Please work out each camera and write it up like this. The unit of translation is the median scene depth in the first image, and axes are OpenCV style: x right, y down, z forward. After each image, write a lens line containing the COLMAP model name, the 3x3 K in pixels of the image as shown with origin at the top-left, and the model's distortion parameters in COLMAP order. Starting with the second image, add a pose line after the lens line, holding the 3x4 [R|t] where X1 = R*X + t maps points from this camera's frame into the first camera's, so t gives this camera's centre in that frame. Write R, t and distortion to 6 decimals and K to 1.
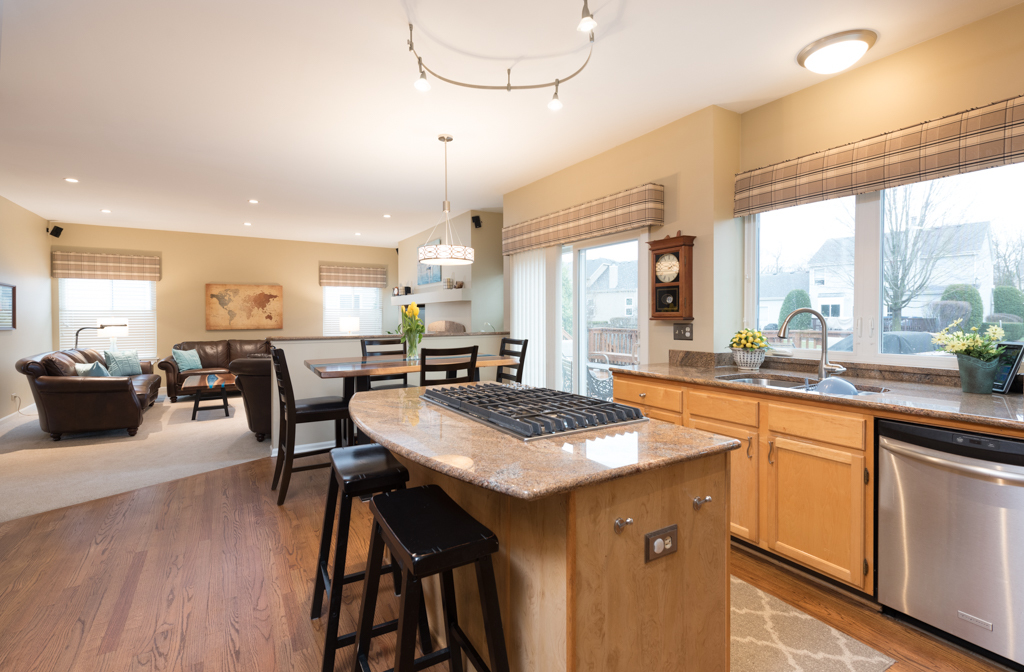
lens RADIAL K [[480.9, 0, 510.8], [0, 480.9, 323.8], [0, 0, 1]] dist [0.007886, -0.000736]
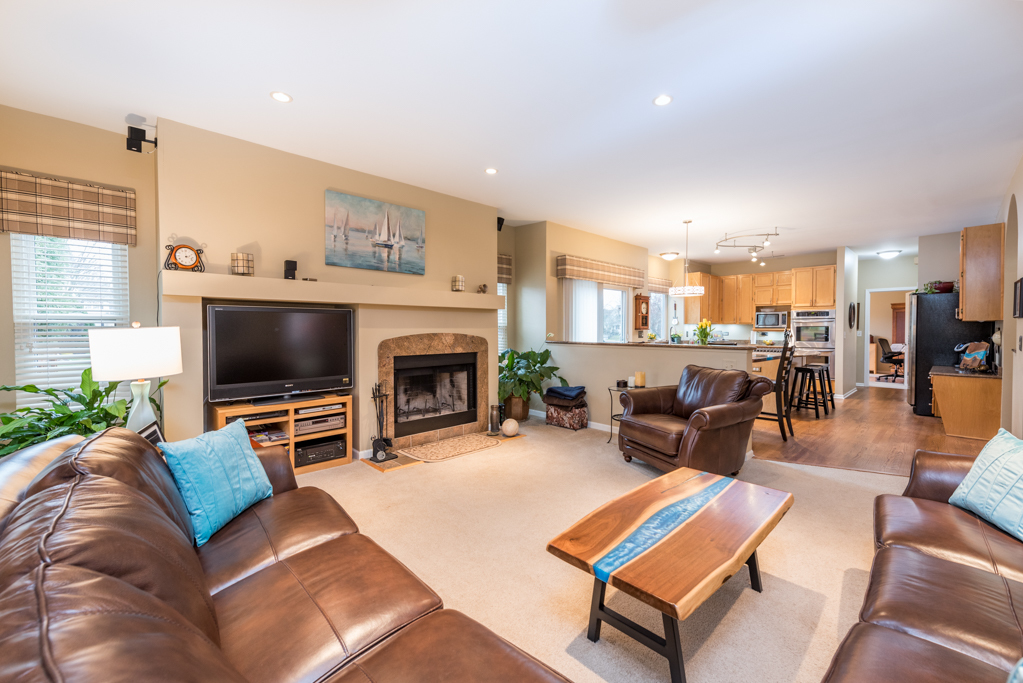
lens RADIAL K [[405.4, 0, 532.1], [0, 405.4, 336.0], [0, 0, 1]] dist [0.011360, -0.001698]
pose [[-0.234497, -0.015093, 0.972000, -1.339886], [0.013479, 0.999733, 0.018775, -0.019649], [-0.972023, 0.017504, -0.234231, 1.788485]]
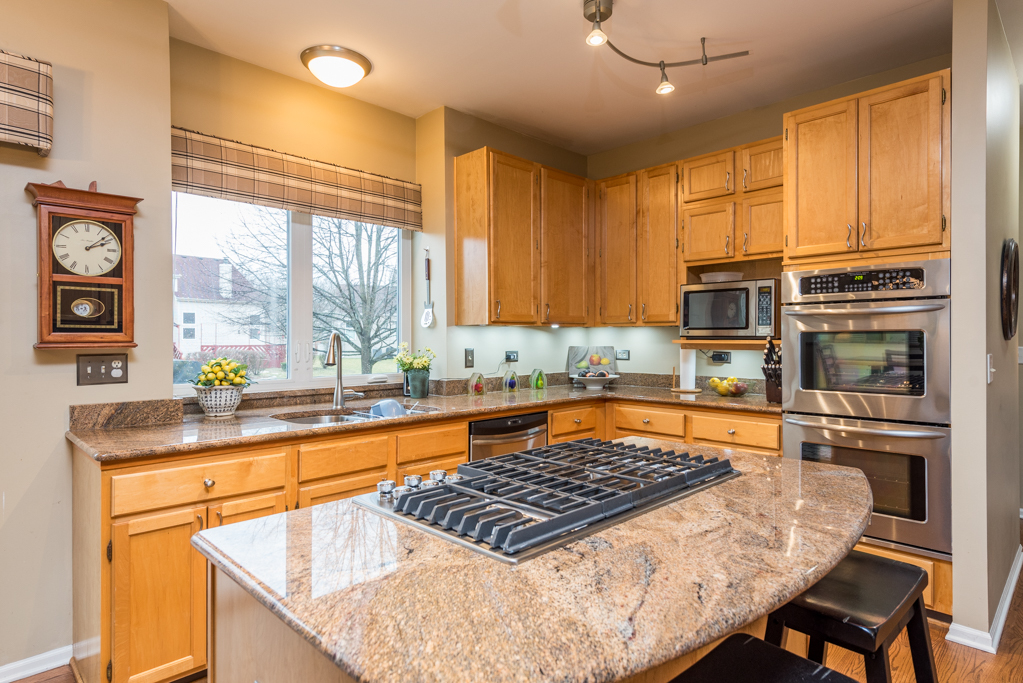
lens RADIAL K [[577.9, 0, 520.5], [0, 577.9, 337.8], [0, 0, 1]] dist [0.015090, 0.000077]
pose [[-0.255440, 0.003585, 0.966818, -0.356844], [0.016179, 0.999869, 0.000567, -0.010424], [-0.966689, 0.015786, -0.255465, 0.630144]]
